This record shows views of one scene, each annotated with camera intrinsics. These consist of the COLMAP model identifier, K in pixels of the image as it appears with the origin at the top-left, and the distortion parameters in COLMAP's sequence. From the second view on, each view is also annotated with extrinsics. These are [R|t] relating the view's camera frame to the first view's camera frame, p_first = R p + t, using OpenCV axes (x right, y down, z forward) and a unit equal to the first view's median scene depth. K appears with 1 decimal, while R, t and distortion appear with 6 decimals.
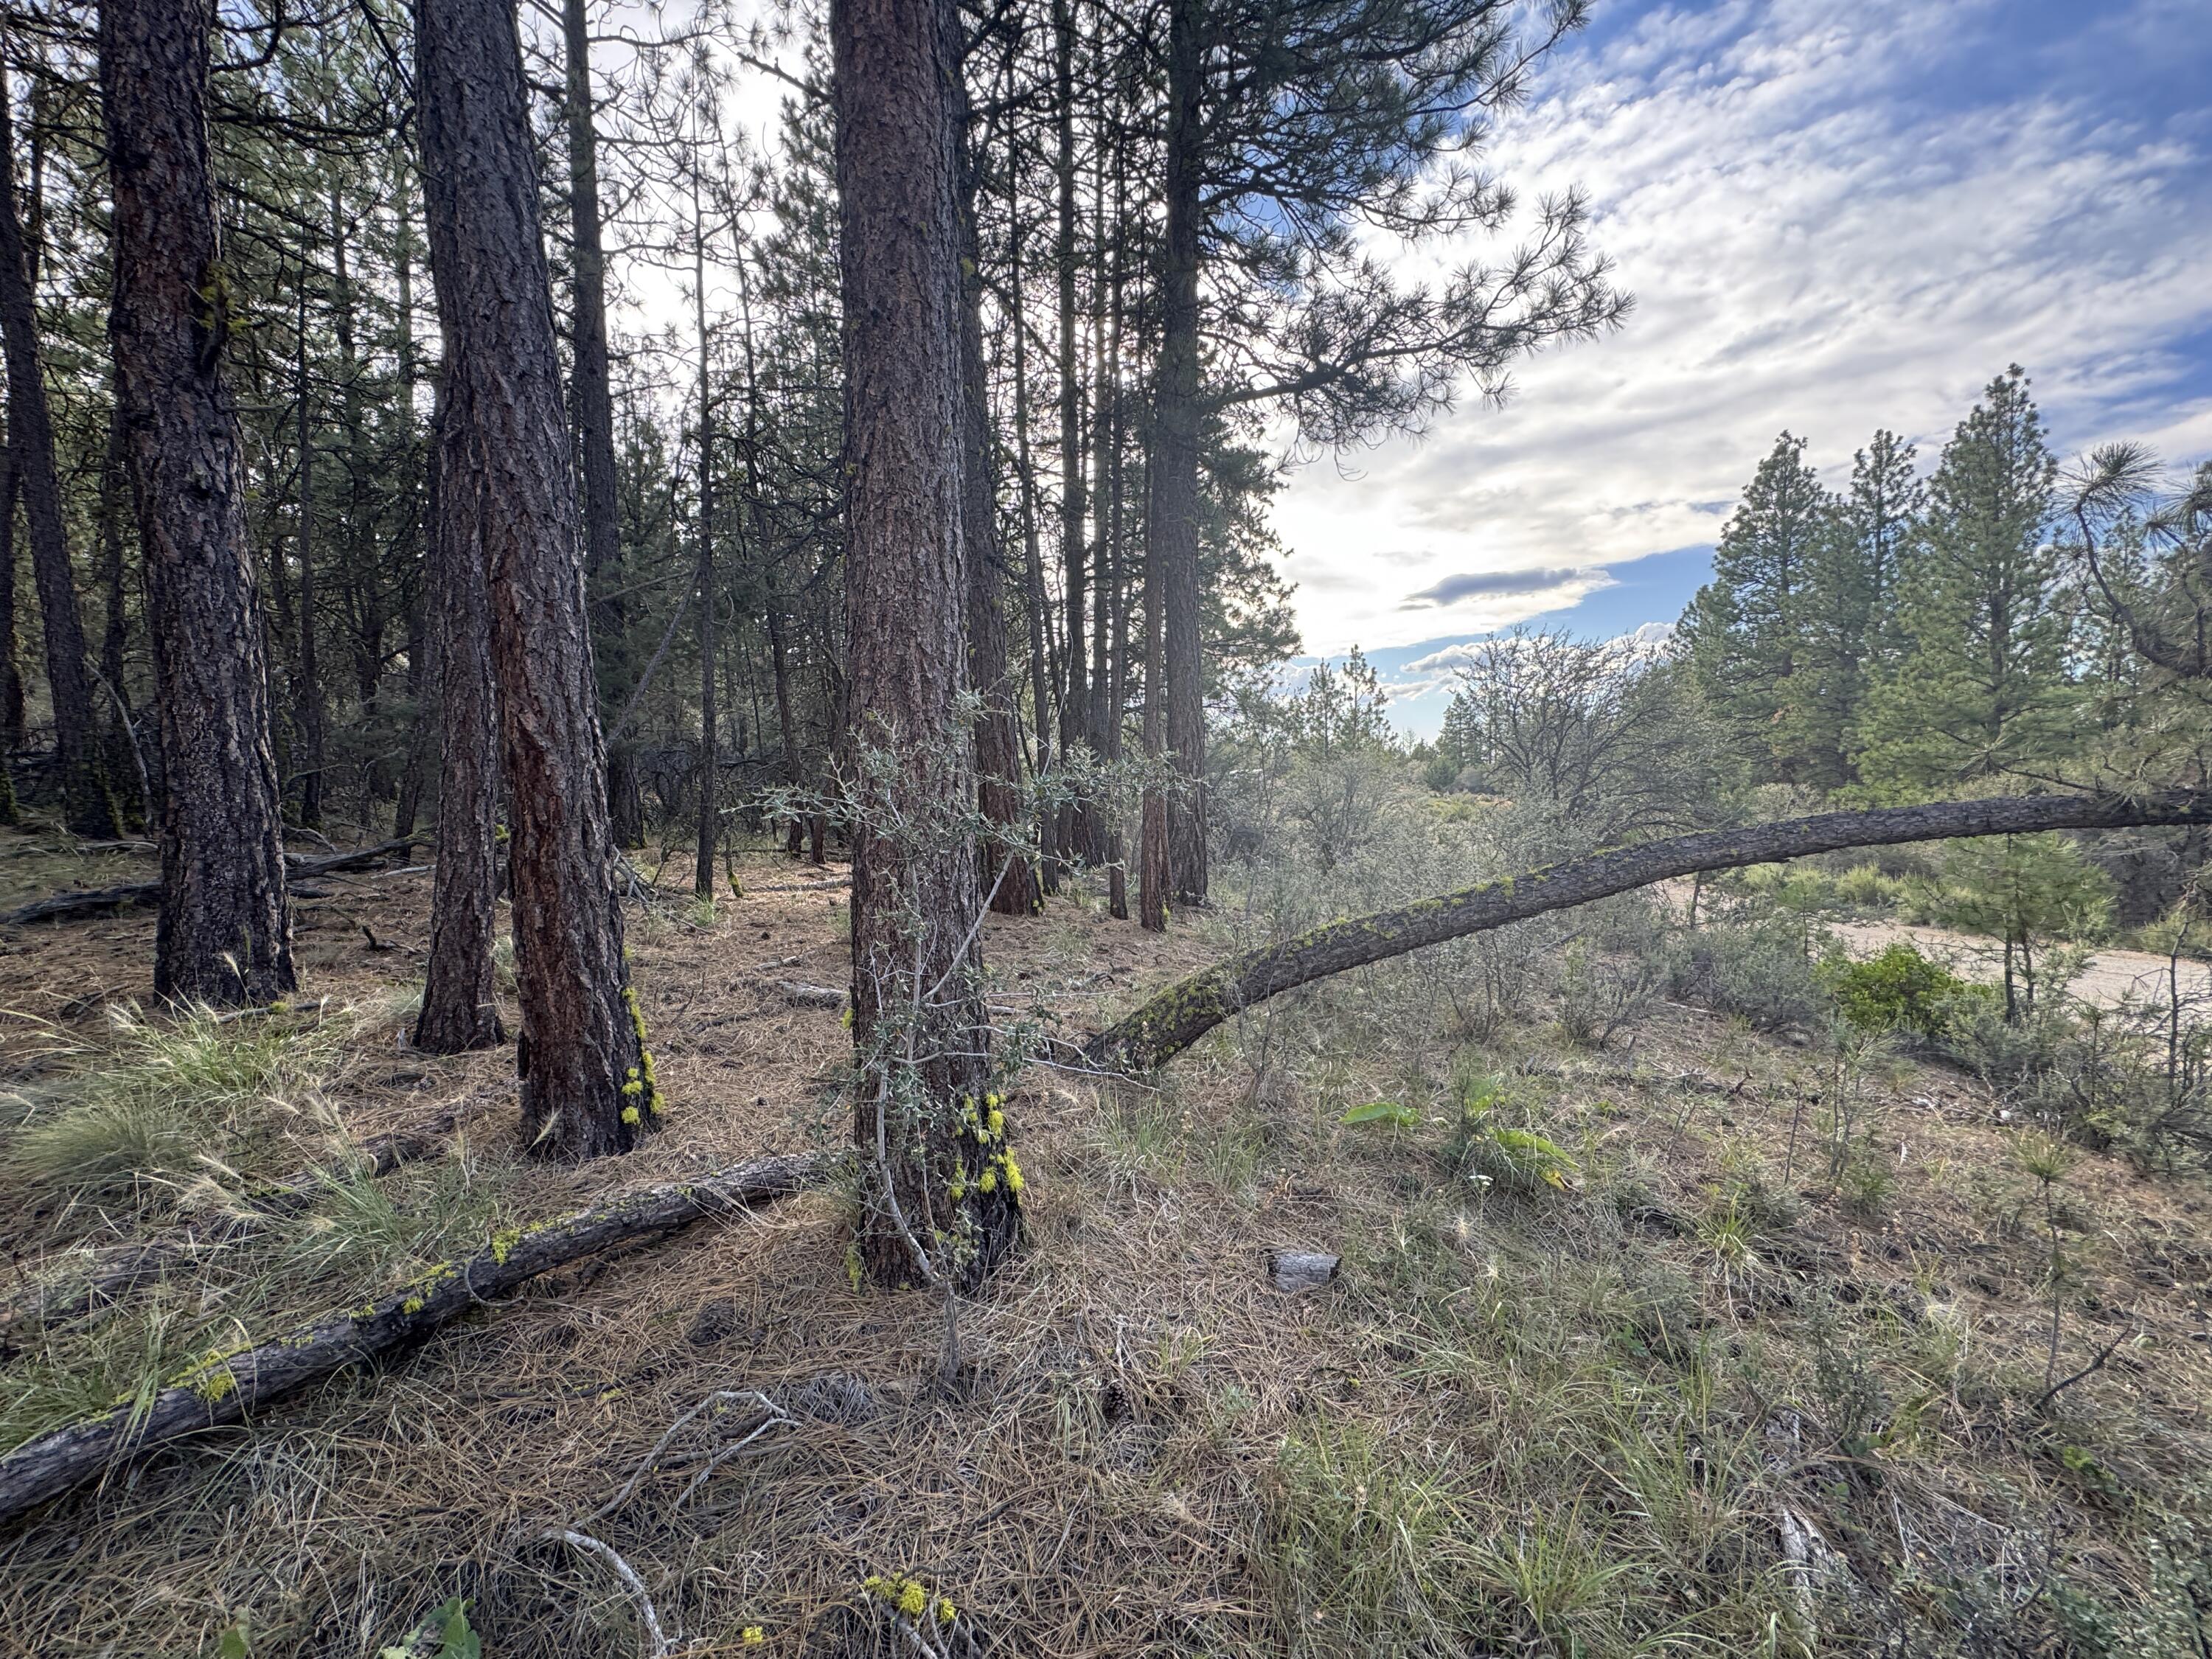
lens RADIAL K [[885.5, 0, 1101.1], [0, 885.5, 834.2], [0, 0, 1]] dist [0.010441, -0.001406]
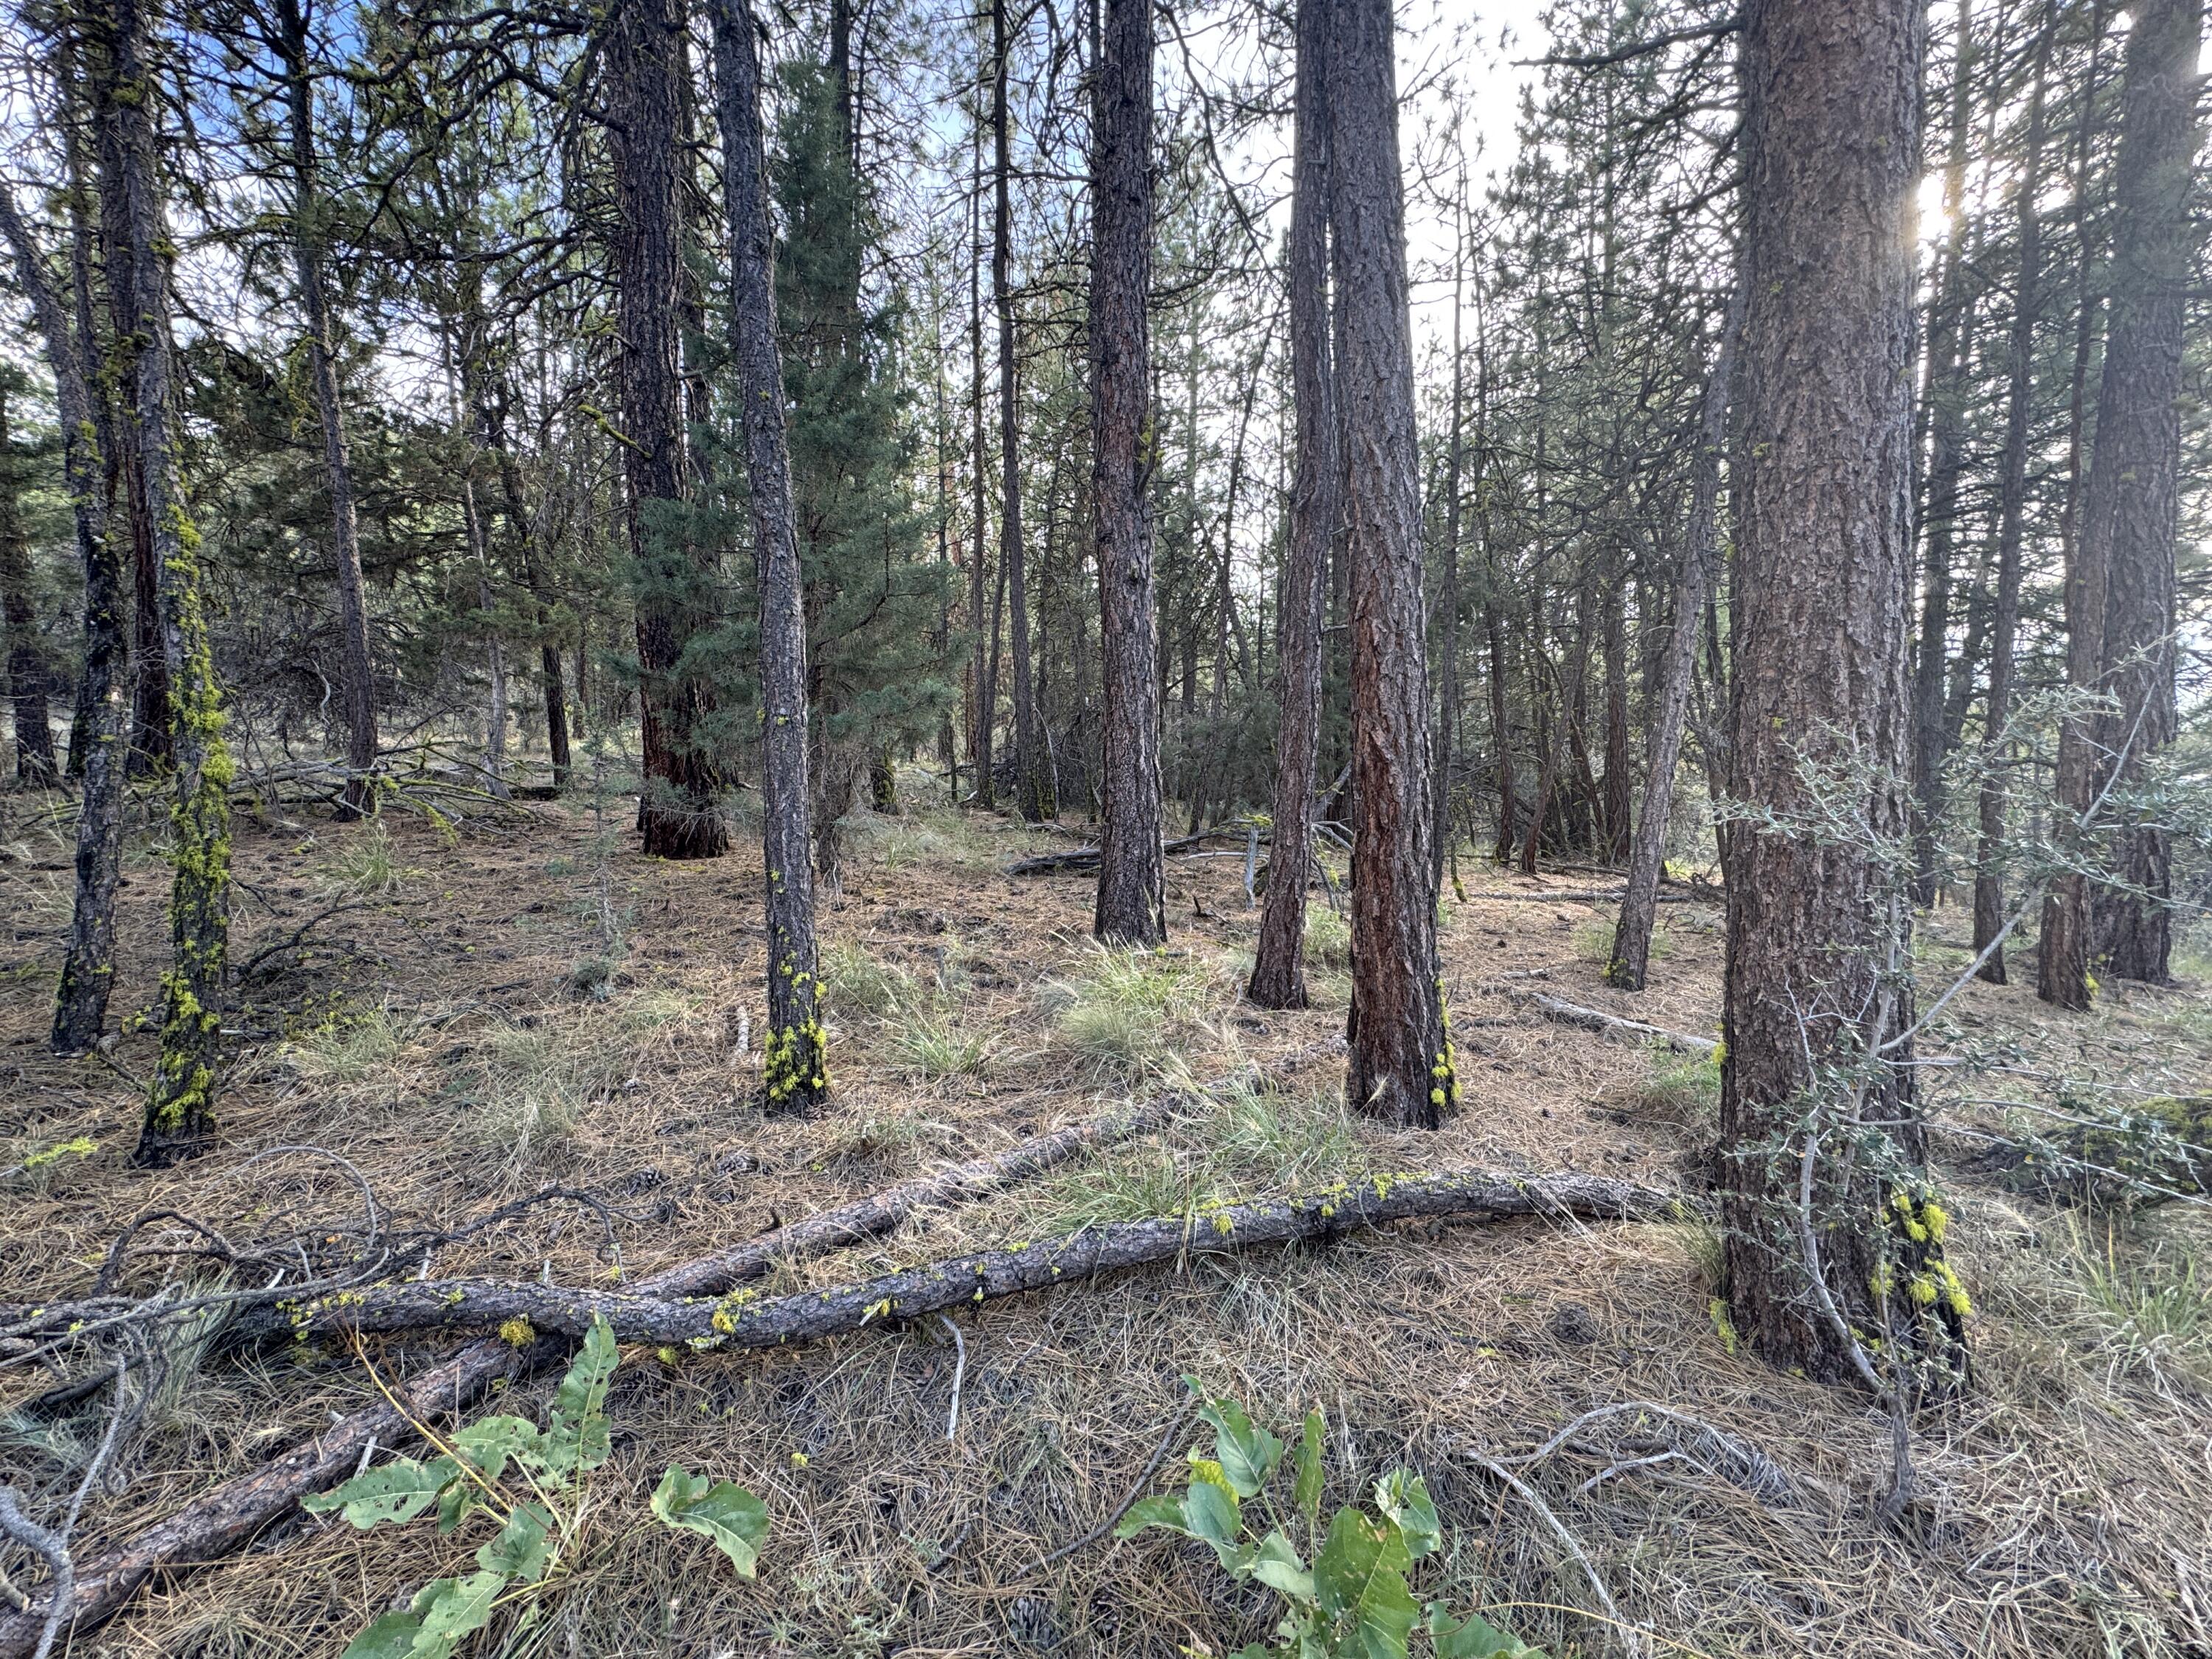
lens RADIAL K [[885.5, 0, 1106.6], [0, 885.5, 833.0], [0, 0, 1]] dist [0.010441, -0.001406]
pose [[0.750067, 0.045129, -0.659820, -0.135860], [-0.049407, 0.998705, 0.012144, 0.001122], [0.659513, 0.023491, 0.751326, -0.095249]]
